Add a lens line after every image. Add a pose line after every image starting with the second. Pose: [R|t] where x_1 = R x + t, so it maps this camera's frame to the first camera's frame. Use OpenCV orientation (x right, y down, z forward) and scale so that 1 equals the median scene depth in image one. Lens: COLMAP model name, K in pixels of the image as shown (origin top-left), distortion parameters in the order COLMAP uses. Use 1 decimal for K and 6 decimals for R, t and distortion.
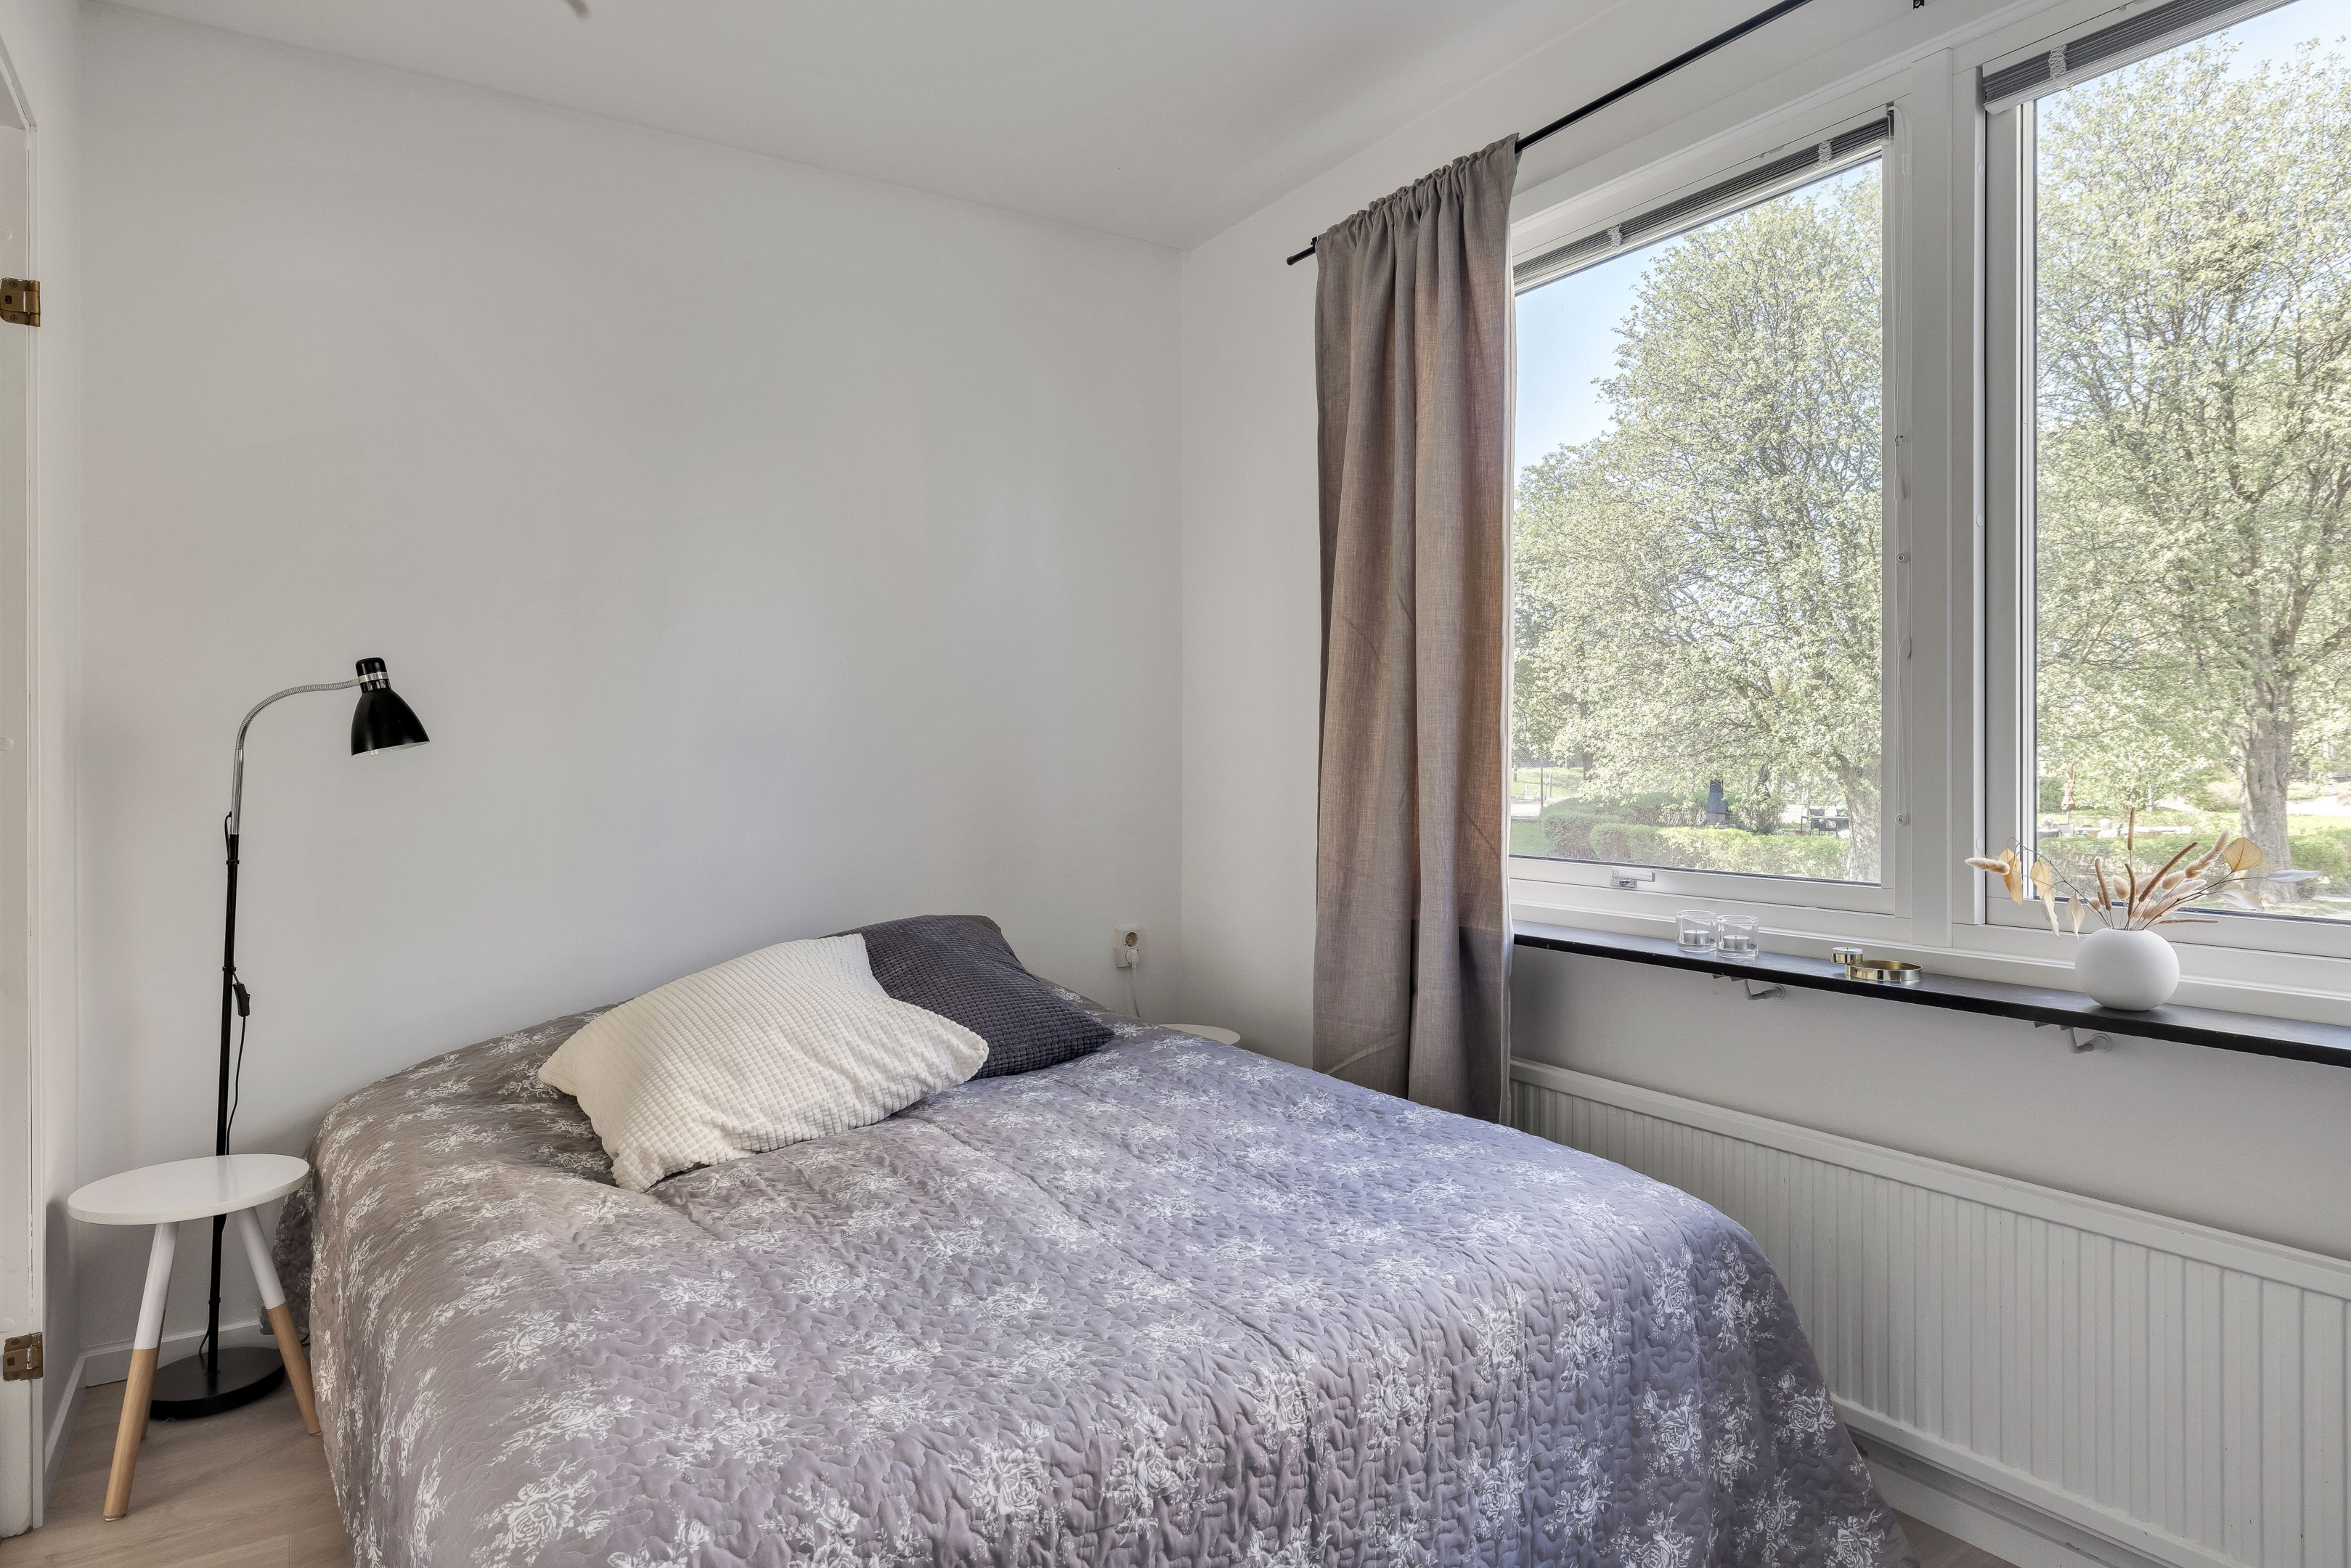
lens RADIAL K [[1412.1, 0, 1166.4], [0, 1412.1, 729.3], [0, 0, 1]] dist [0.005352, 0.001998]
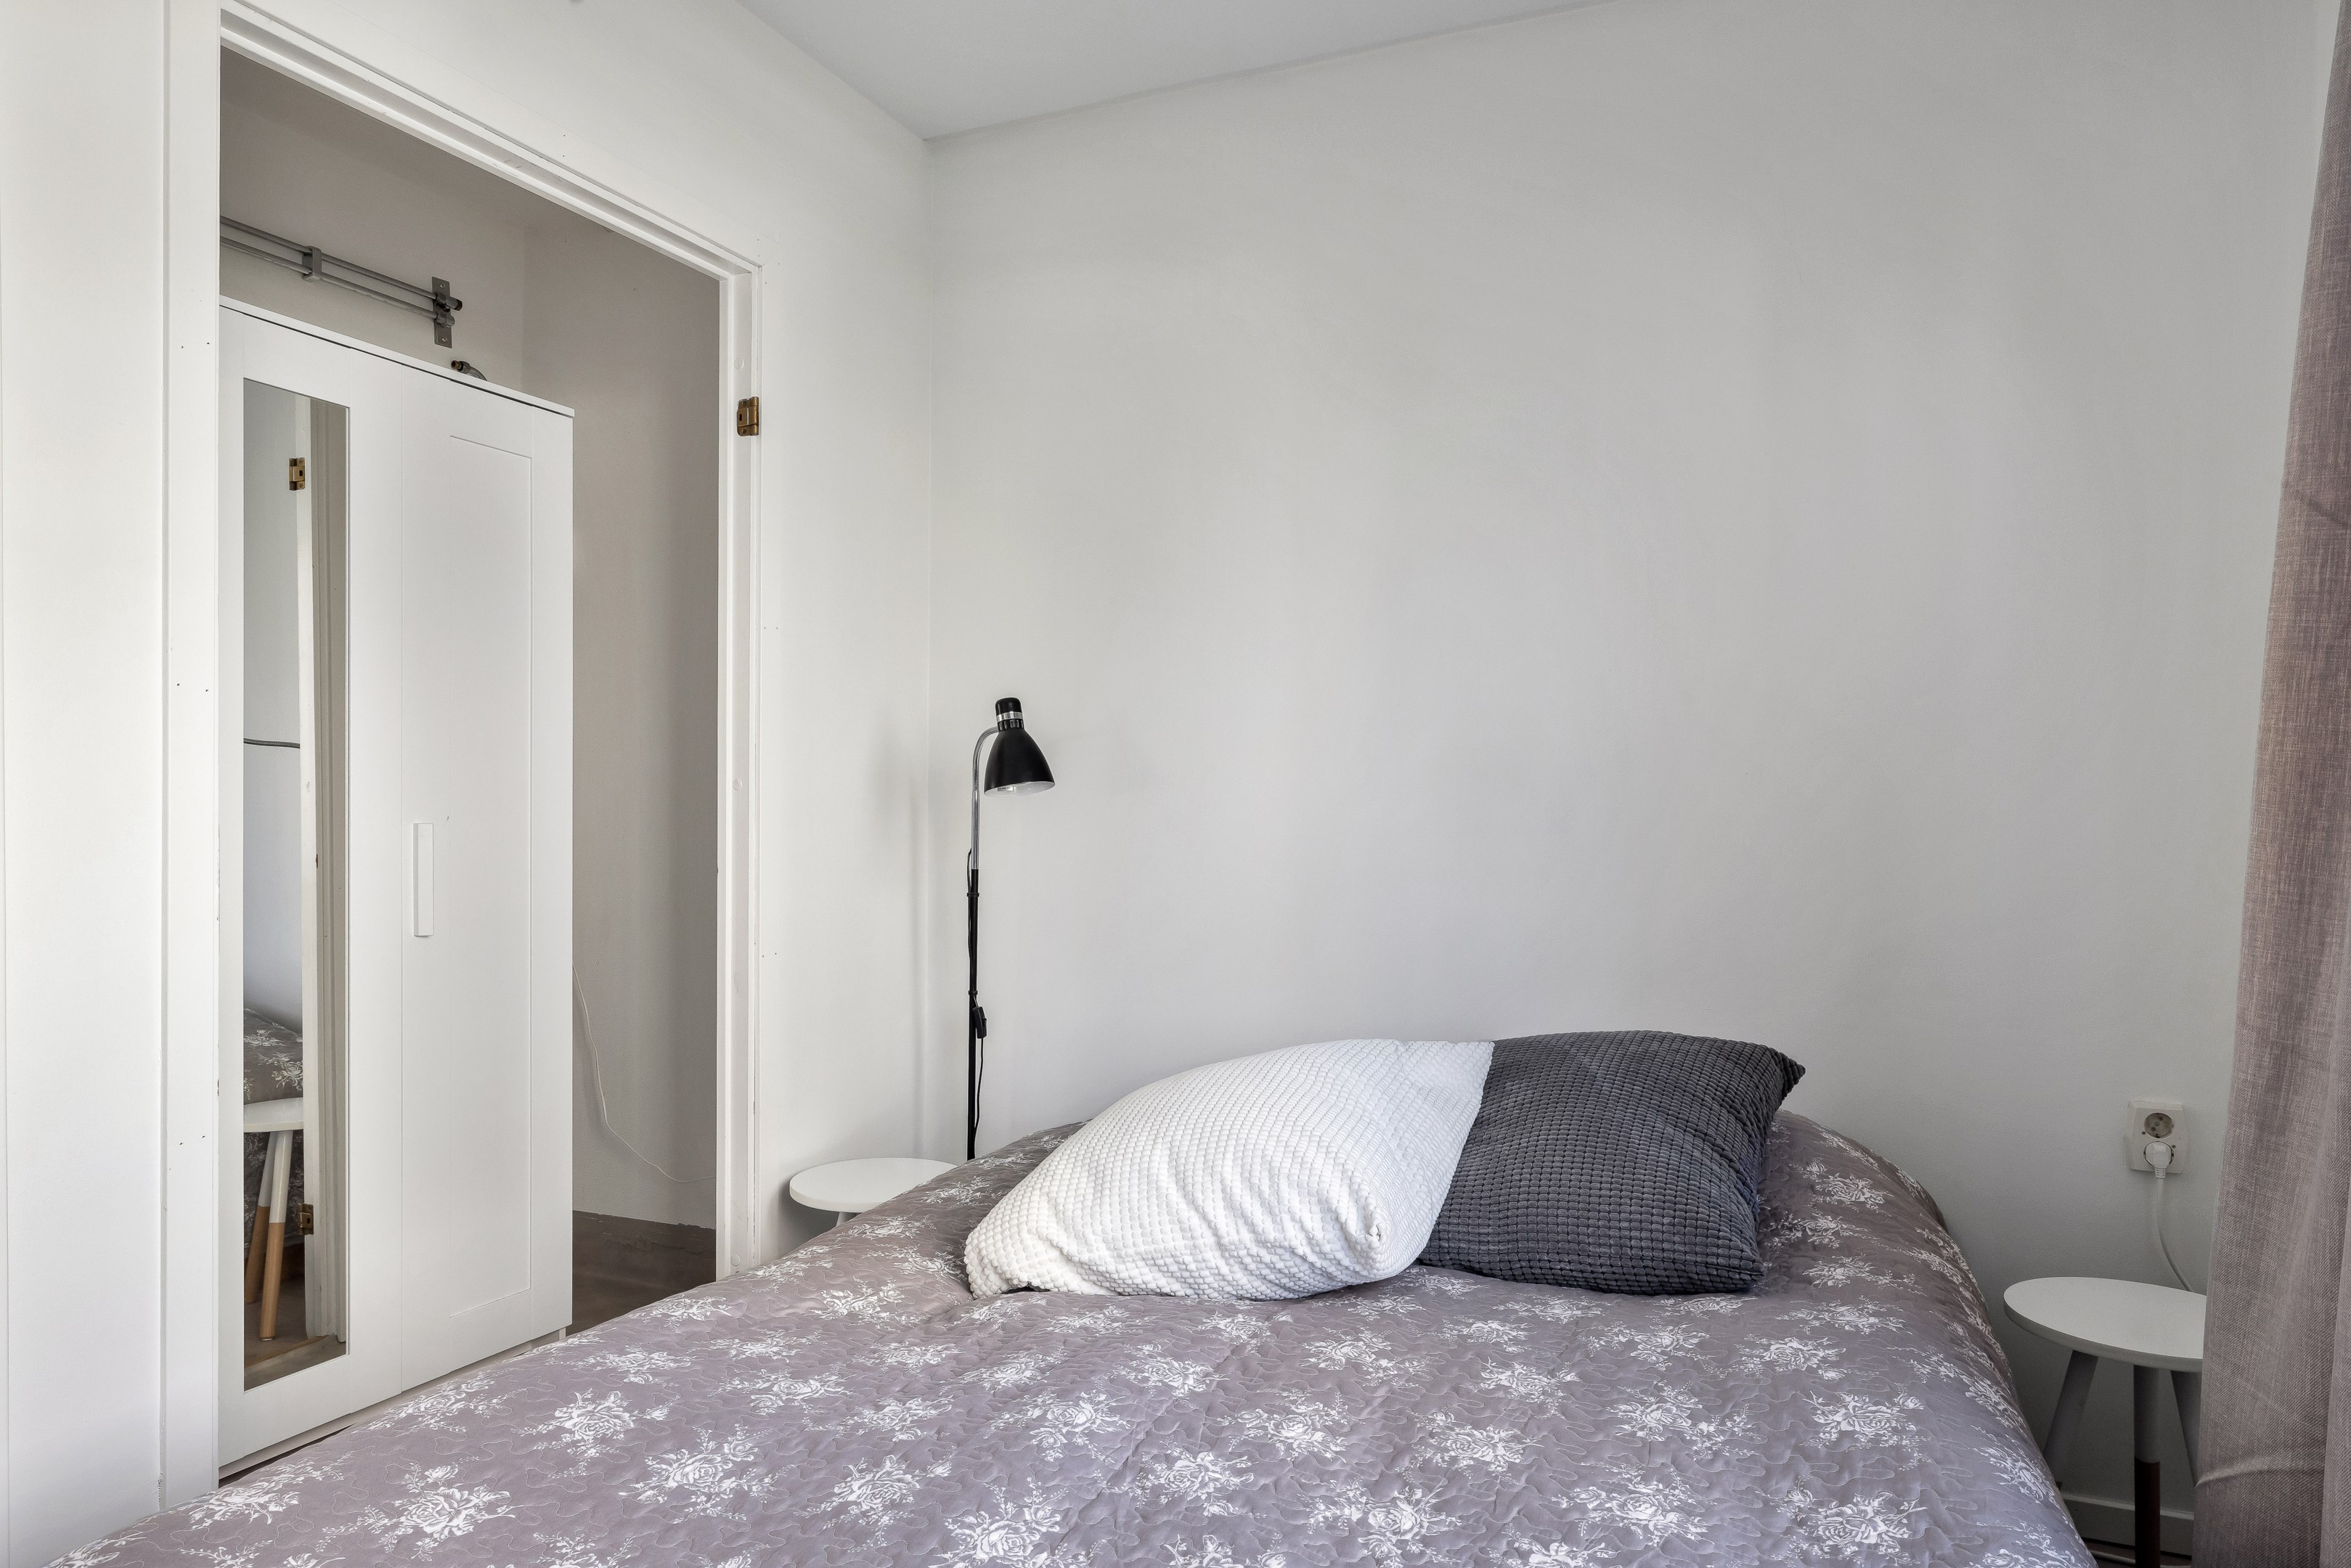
lens RADIAL K [[1513.3, 0, 1175.5], [0, 1513.3, 784.0], [0, 0, 1]] dist [0.006544, 0.002896]
pose [[0.548131, -0.005669, -0.836373, 0.408013], [0.011003, 0.999939, 0.000433, 0.012012], [0.836320, -0.009441, 0.548160, 0.518513]]
